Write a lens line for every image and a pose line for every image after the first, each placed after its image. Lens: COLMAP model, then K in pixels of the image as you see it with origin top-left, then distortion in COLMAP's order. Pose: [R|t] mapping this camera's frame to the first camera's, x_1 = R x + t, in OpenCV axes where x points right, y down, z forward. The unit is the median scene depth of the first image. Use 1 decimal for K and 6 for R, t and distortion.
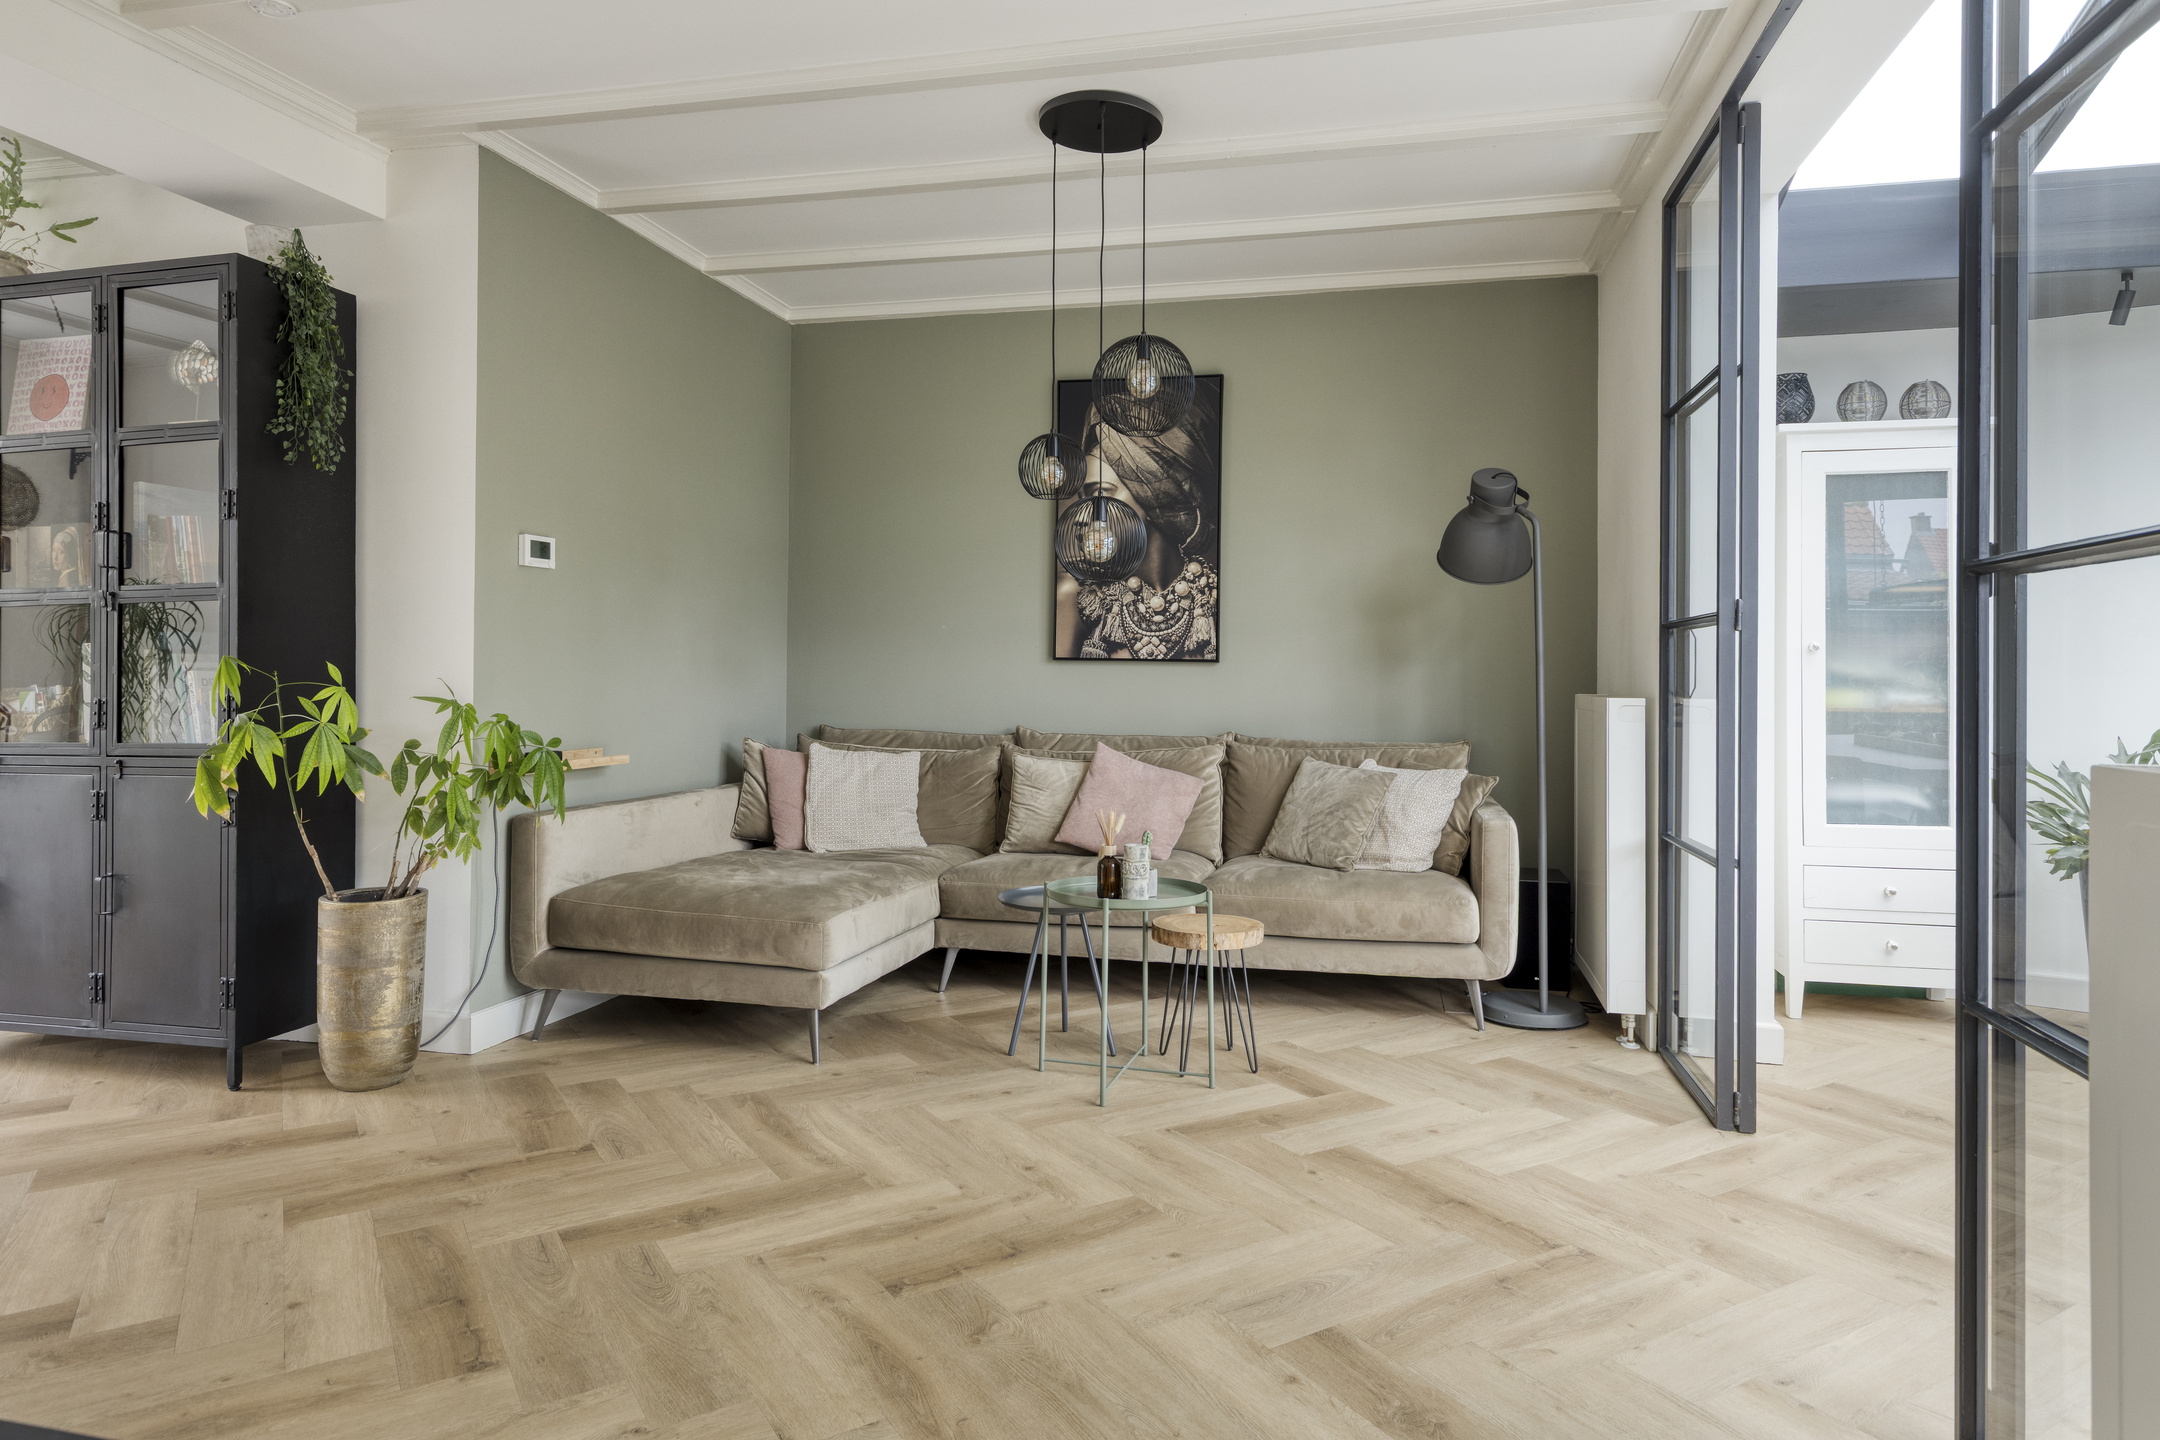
lens RADIAL K [[1281.8, 0, 1077.4], [0, 1281.8, 660.6], [0, 0, 1]] dist [0.001745, 0.000912]
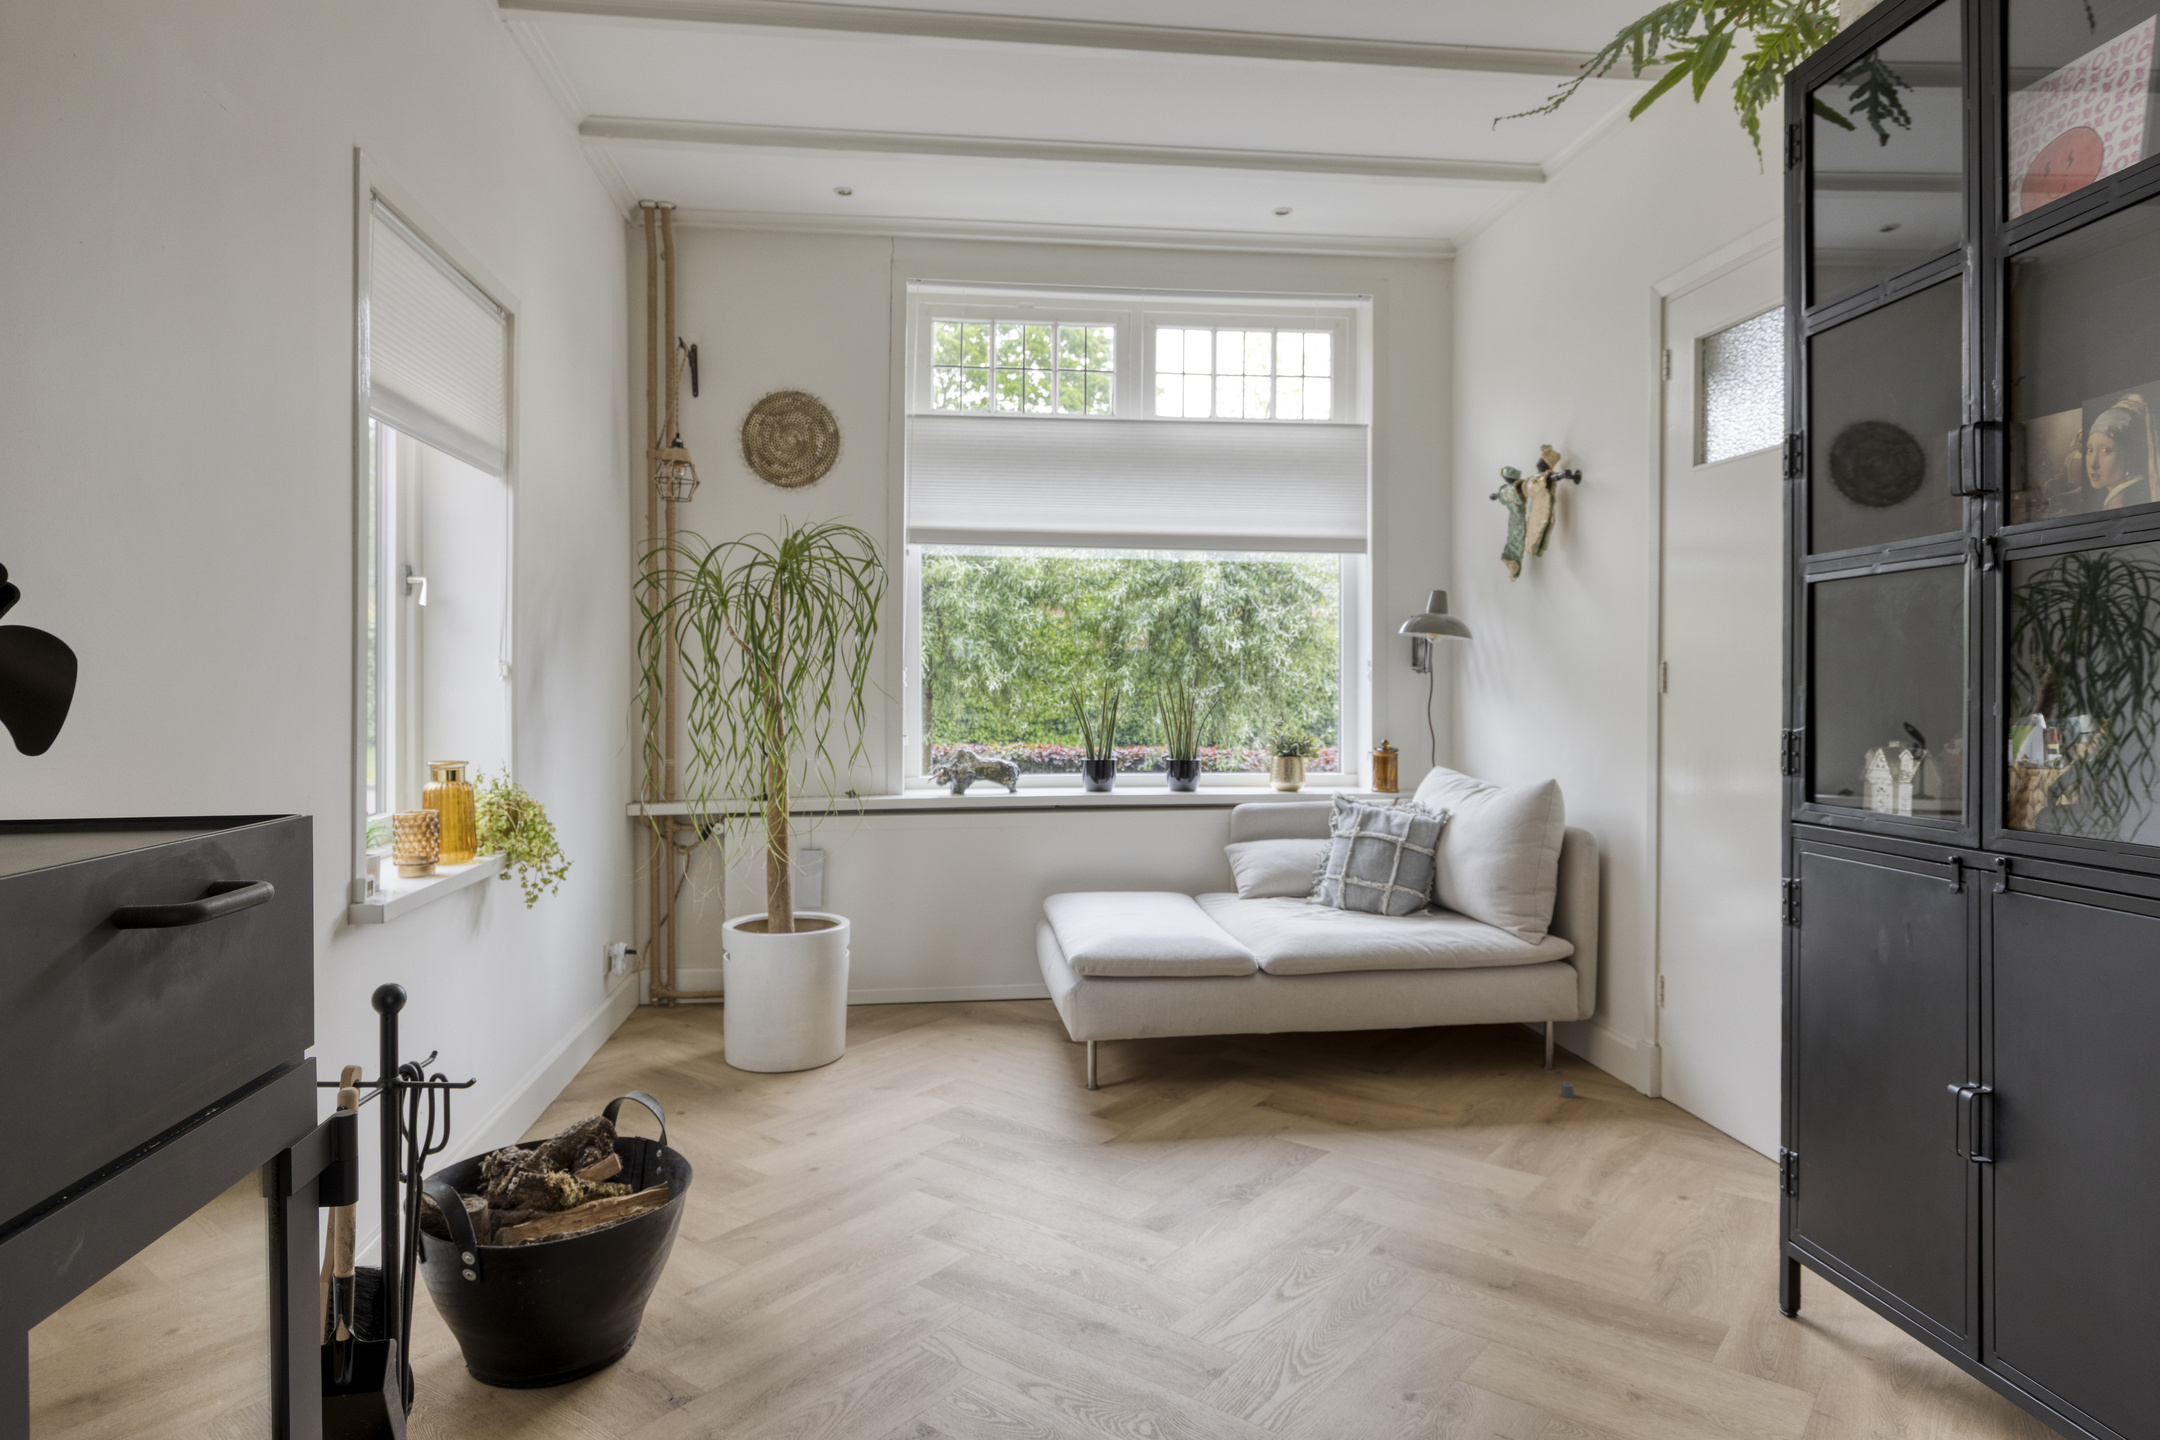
lens RADIAL K [[1258.8, 0, 1070.4], [0, 1258.8, 689.4], [0, 0, 1]] dist [-0.003904, 0.000024]
pose [[0.340430, 0.004537, -0.940259, -0.442414], [0.002754, 0.999979, 0.005822, 0.004597], [0.940266, -0.004571, 0.340410, 0.427266]]
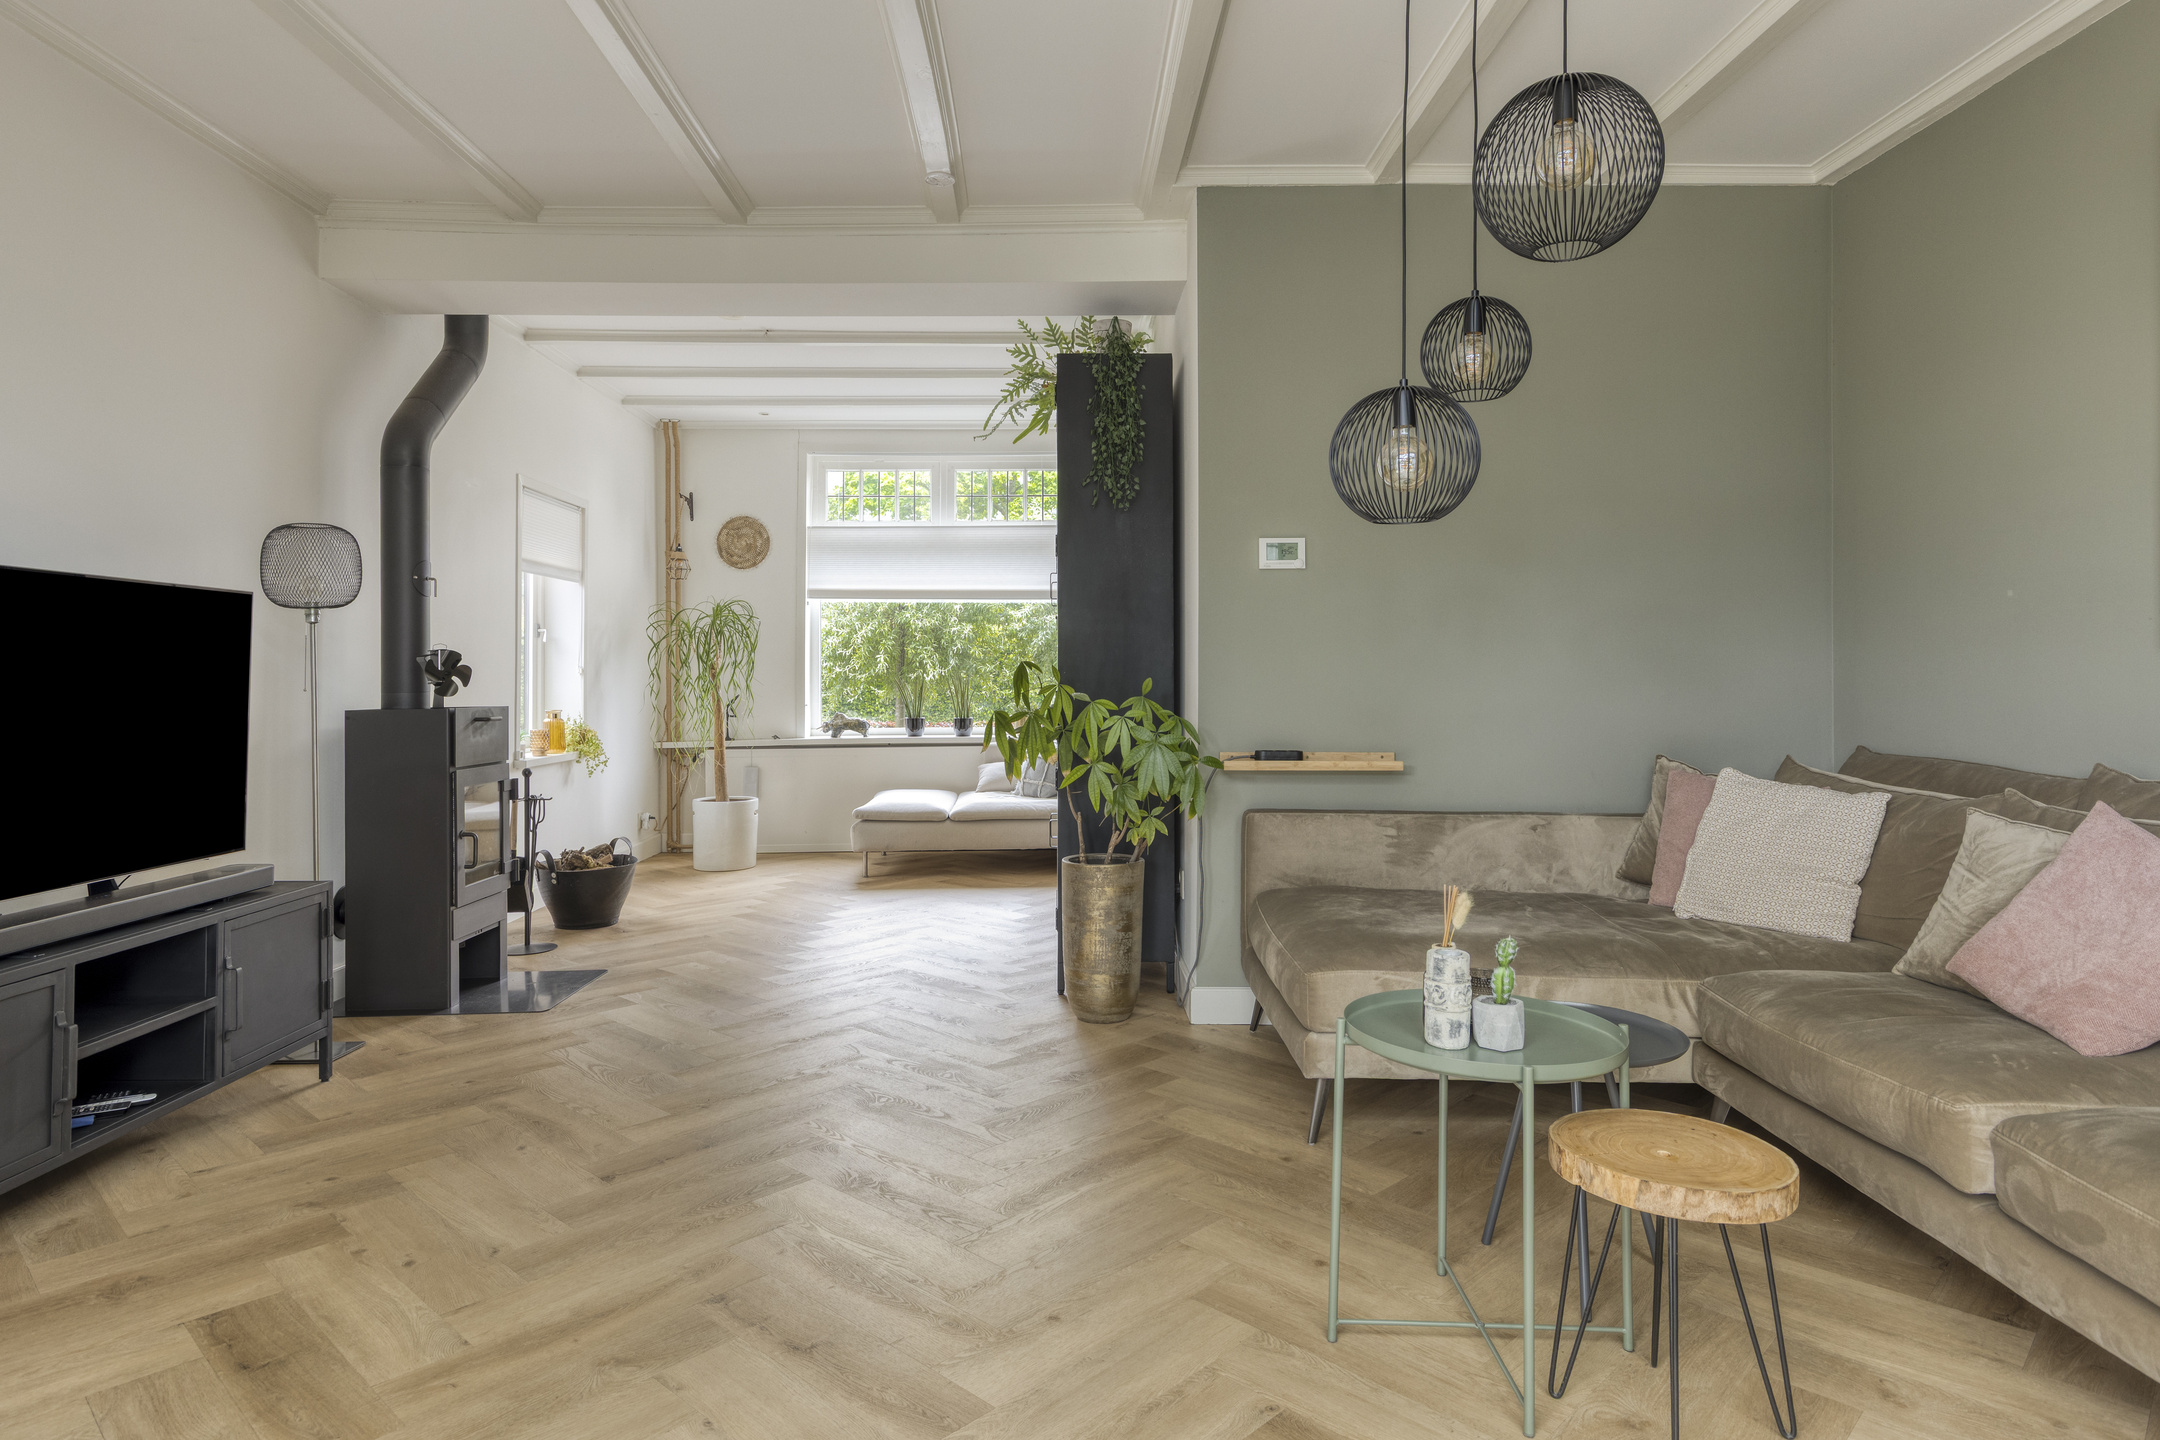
lens RADIAL K [[1253.2, 0, 1078.2], [0, 1253.2, 658.6], [0, 0, 1]] dist [0.005105, -0.000854]
pose [[0.253609, -0.017065, -0.967156, 0.481480], [0.010186, 0.999836, -0.014971, 0.011879], [0.967253, -0.006054, 0.253742, 0.577409]]
